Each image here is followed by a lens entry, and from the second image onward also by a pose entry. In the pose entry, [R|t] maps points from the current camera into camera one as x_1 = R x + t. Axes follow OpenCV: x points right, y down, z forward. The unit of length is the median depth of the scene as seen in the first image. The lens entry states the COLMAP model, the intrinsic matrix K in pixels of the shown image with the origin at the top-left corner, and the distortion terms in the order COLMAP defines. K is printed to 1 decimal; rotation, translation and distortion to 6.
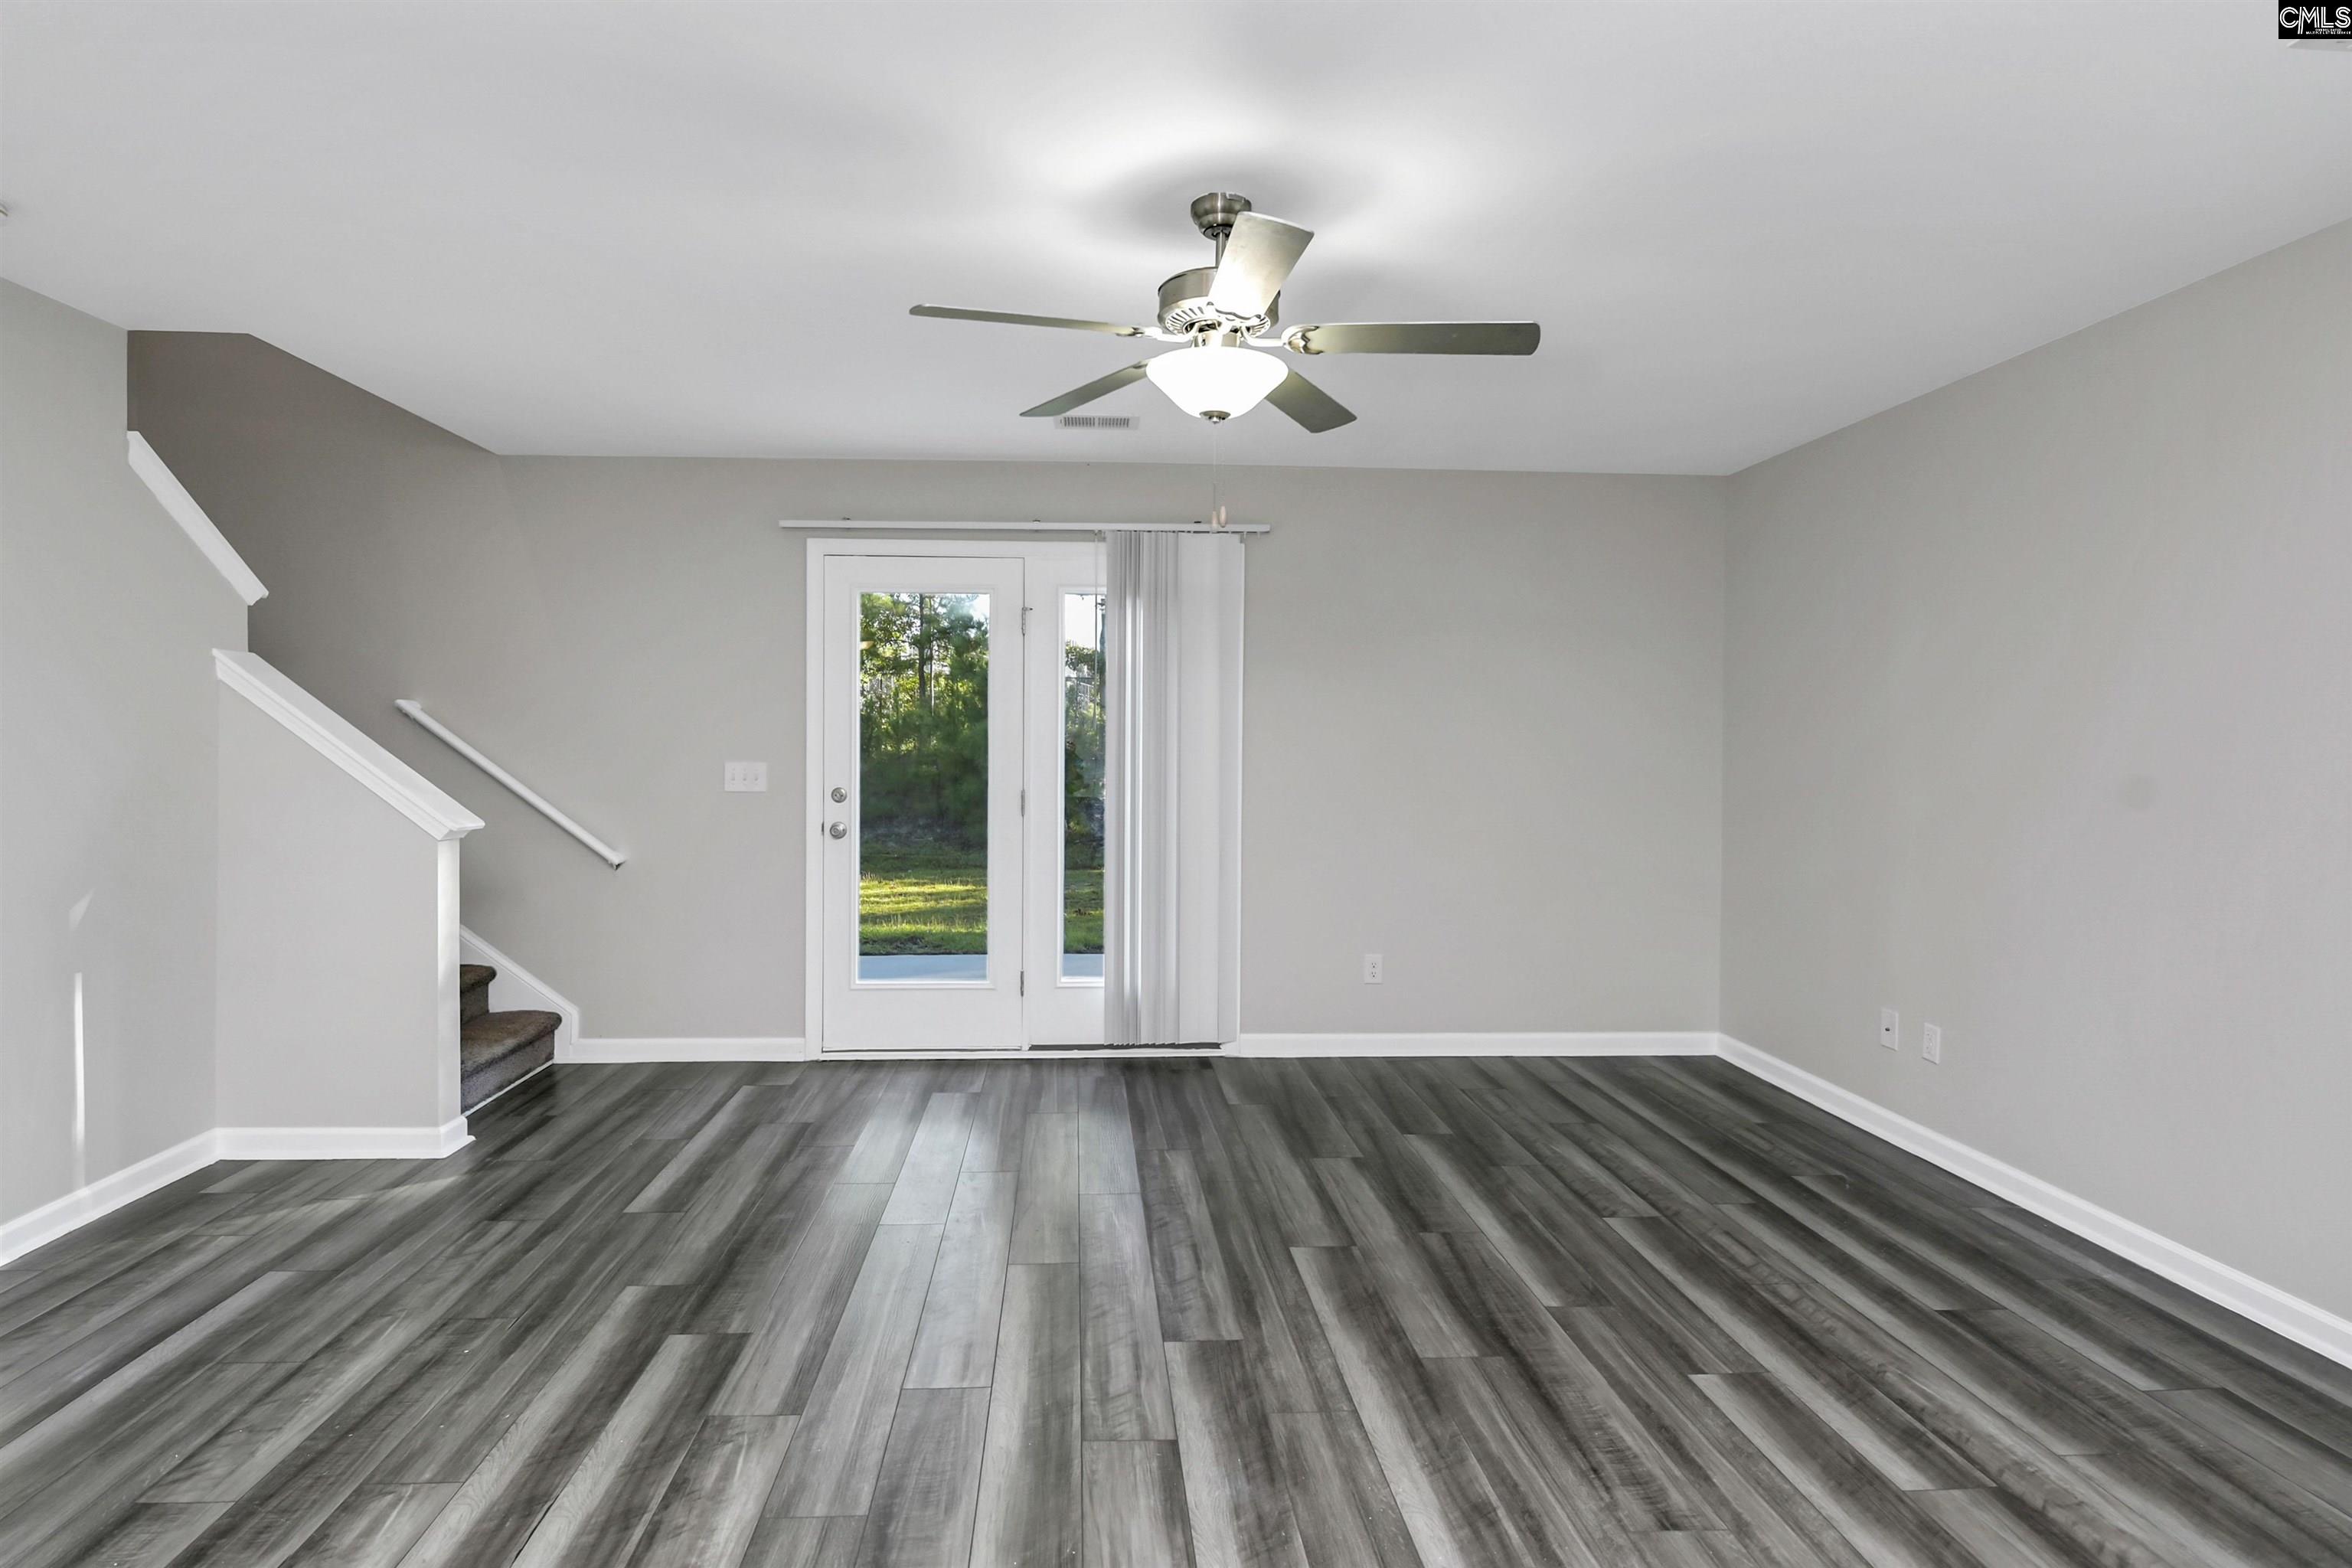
lens RADIAL K [[1252.7, 0, 1124.2], [0, 1252.7, 737.0], [0, 0, 1]] dist [-0.002845, -0.001786]
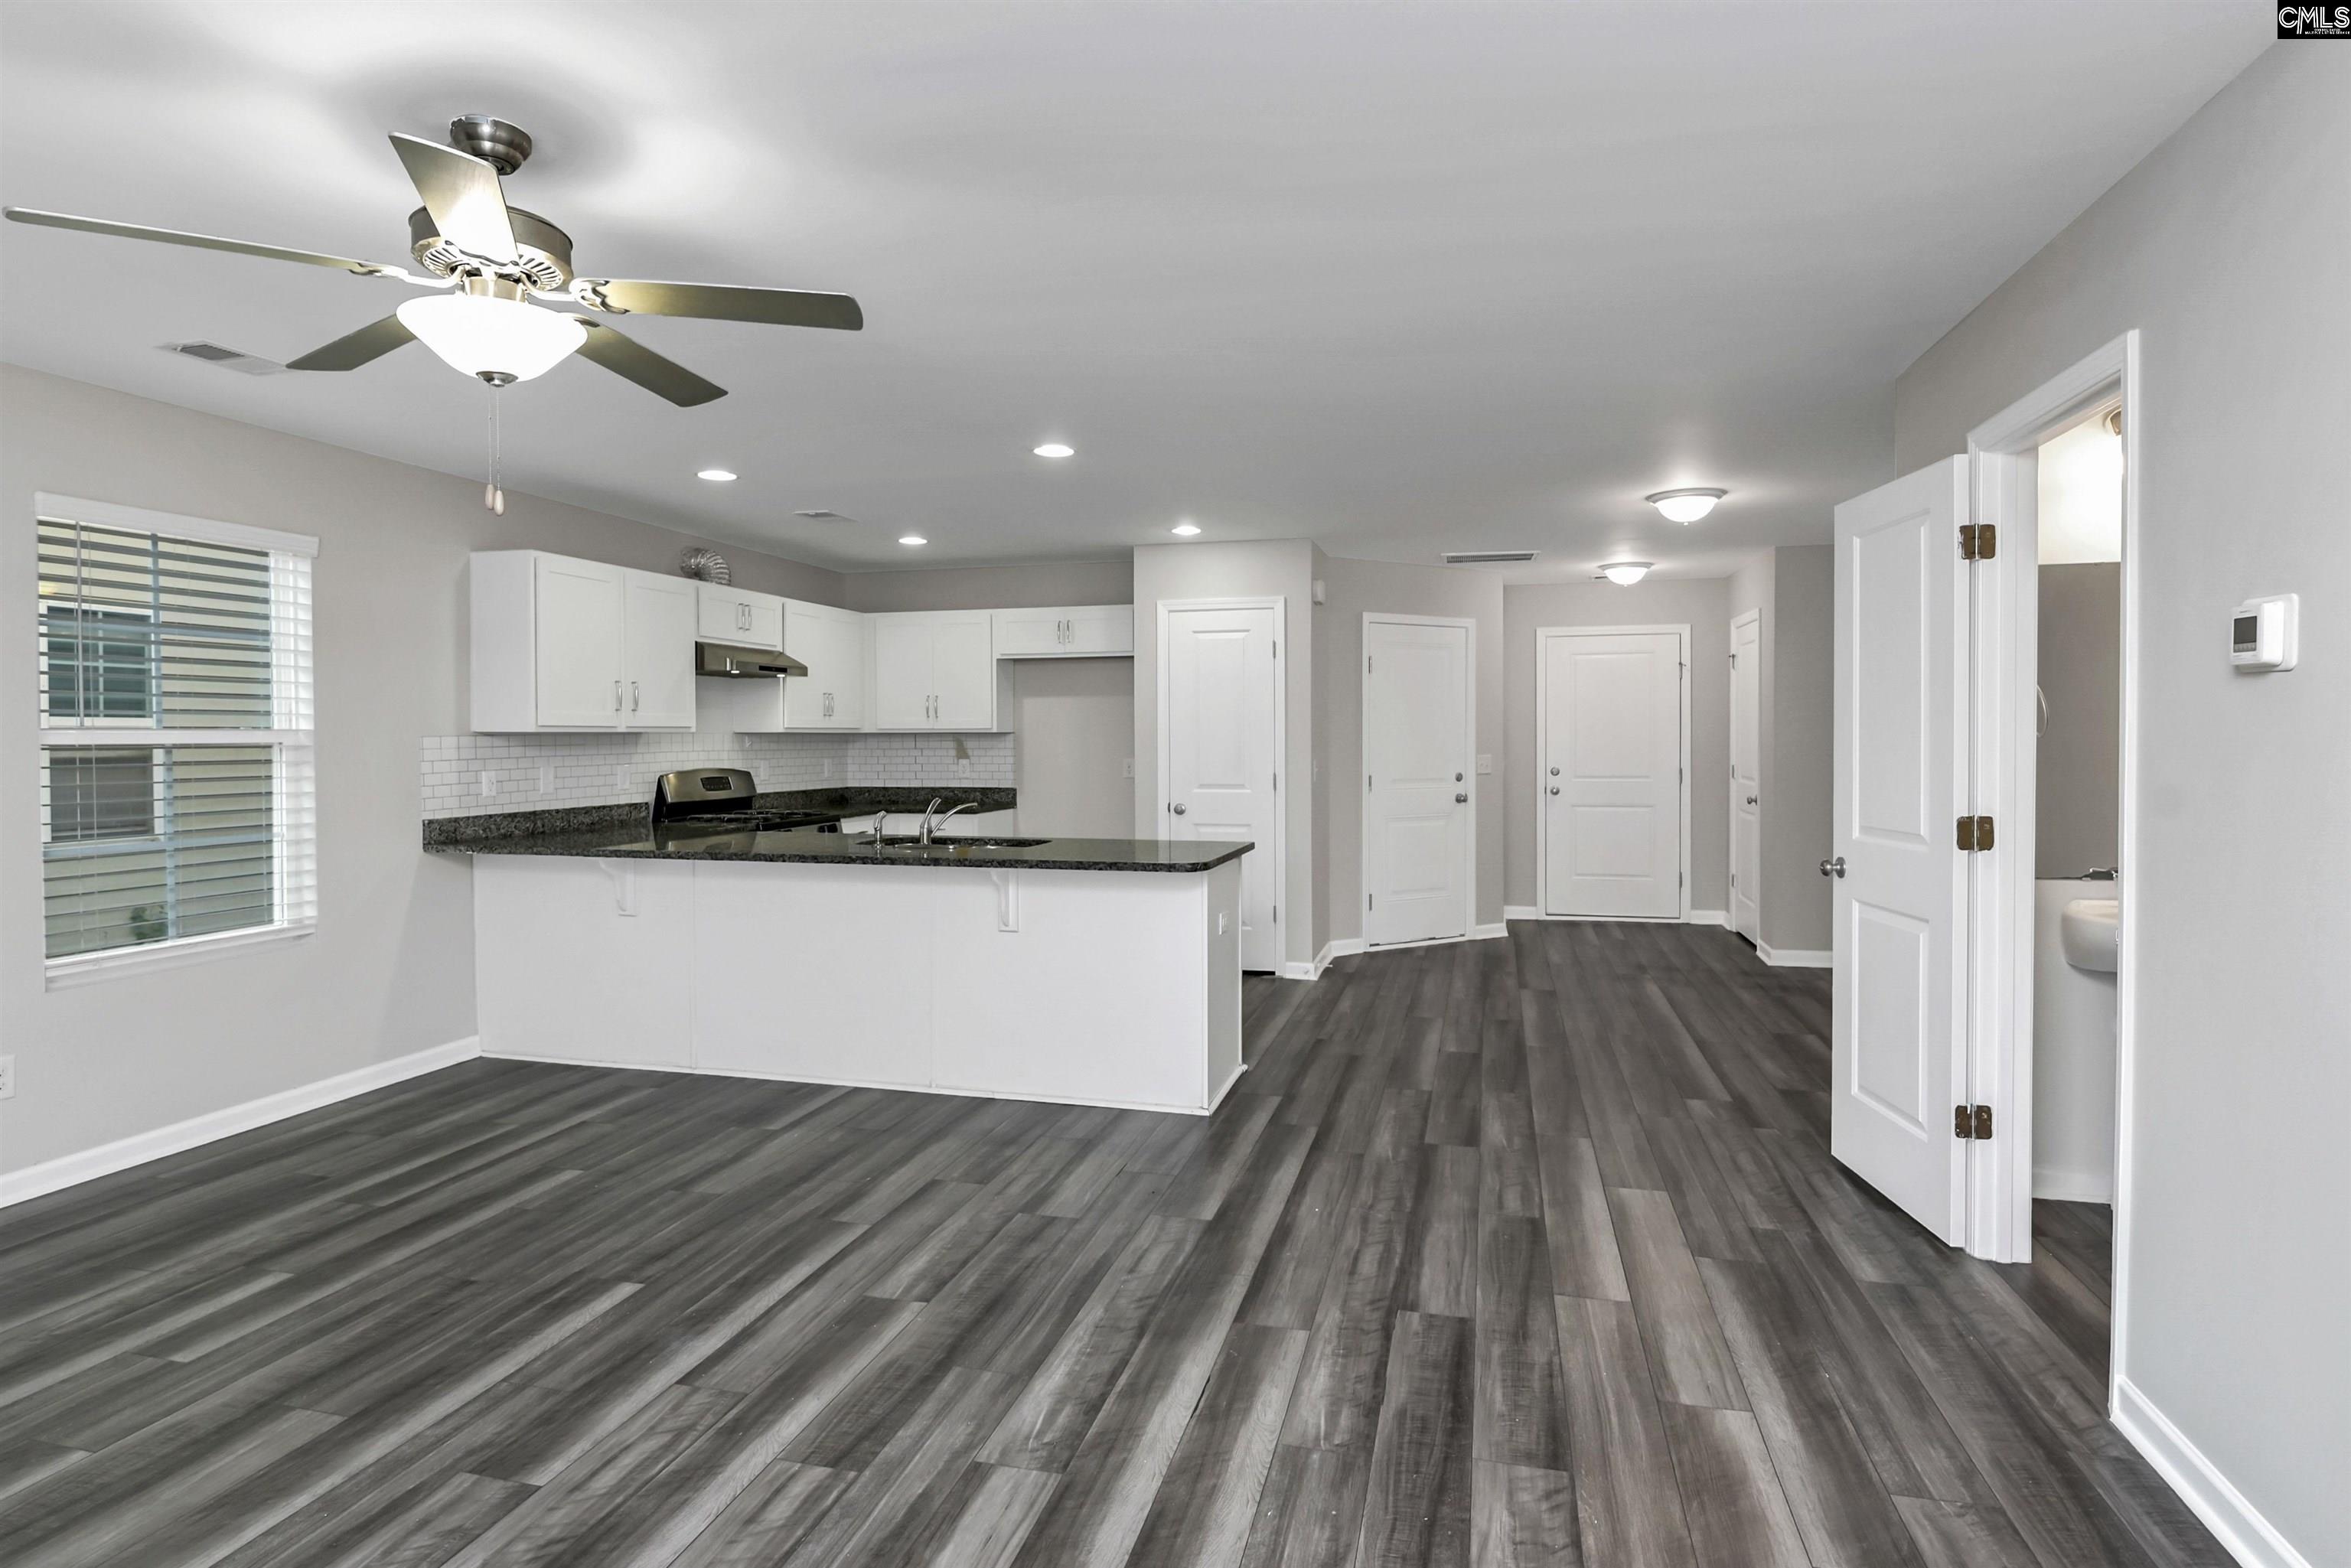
lens RADIAL K [[1305.7, 0, 1138.2], [0, 1305.7, 750.3], [0, 0, 1]] dist [0.013272, -0.018708]
pose [[-0.951182, -0.005216, 0.308587, -0.613473], [-0.002772, 0.999961, 0.008357, -0.014587], [-0.308619, 0.007094, -0.951159, 1.707465]]
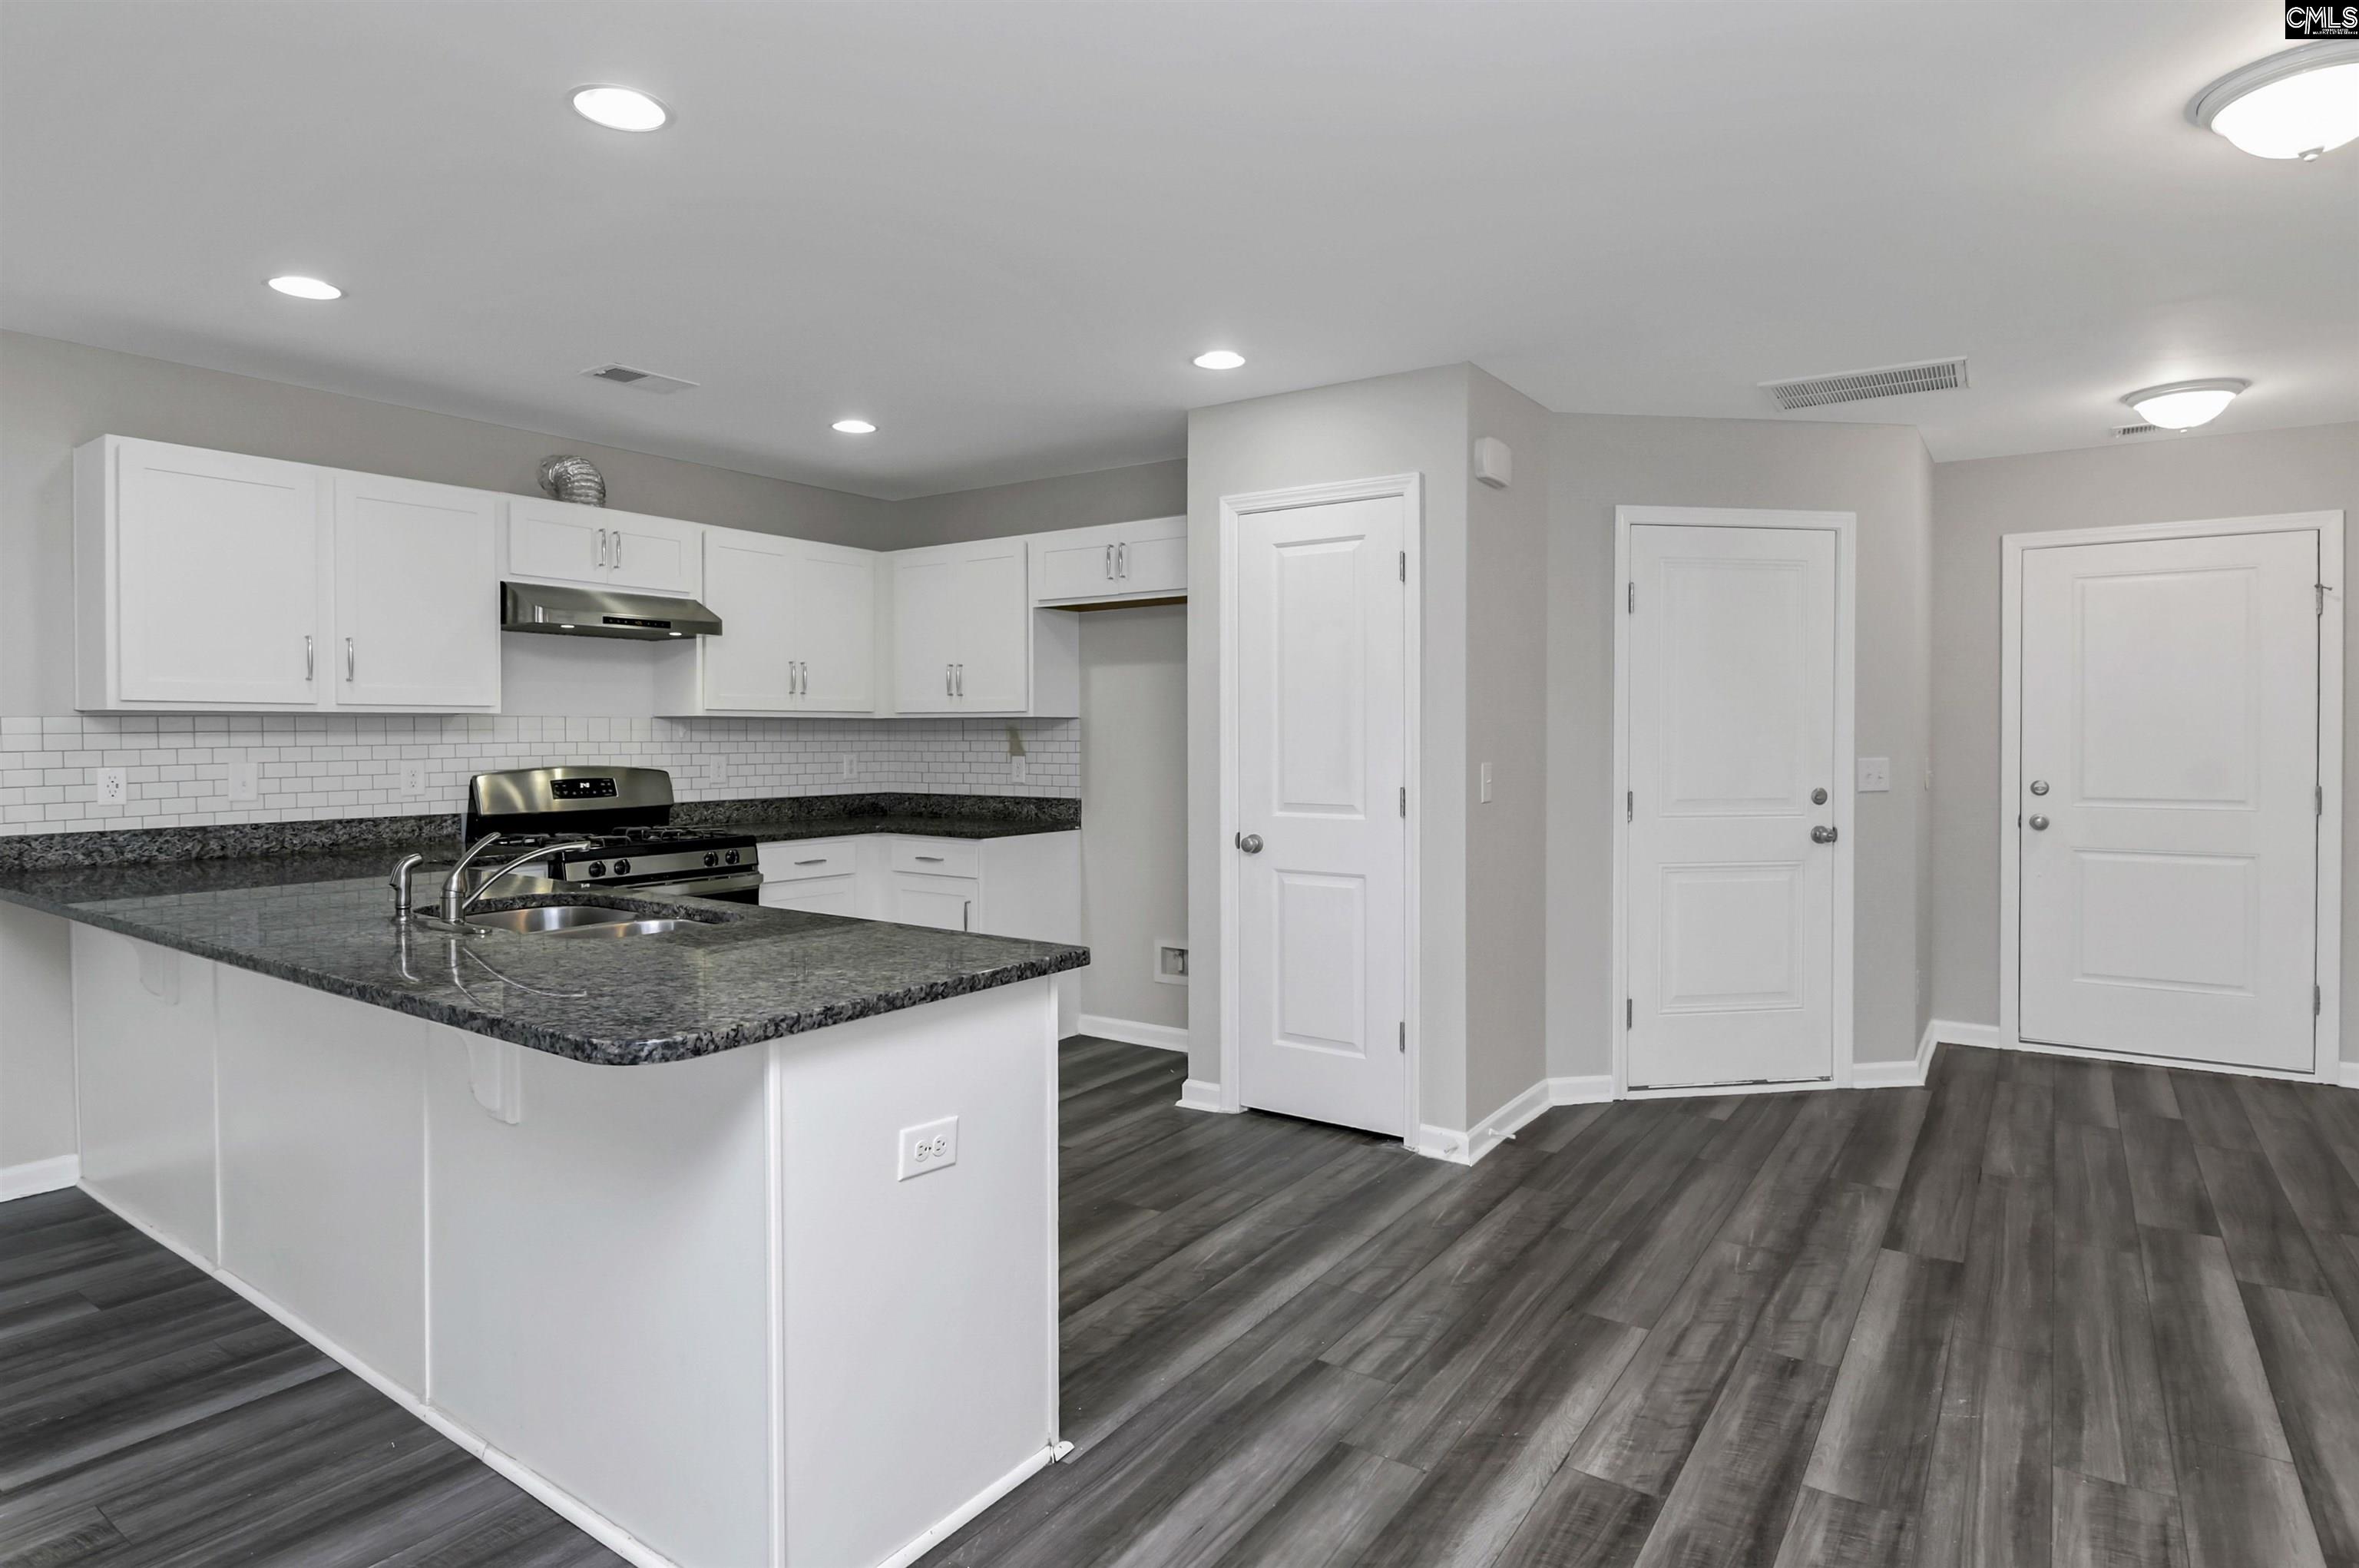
lens RADIAL K [[1285.5, 0, 1142.6], [0, 1285.5, 744.1], [0, 0, 1]] dist [0.025406, -0.017776]
pose [[-0.785026, -0.009886, 0.619384, -0.736569], [-0.006274, 0.999948, 0.008007, -0.005421], [-0.619431, 0.002400, -0.785047, 0.474397]]
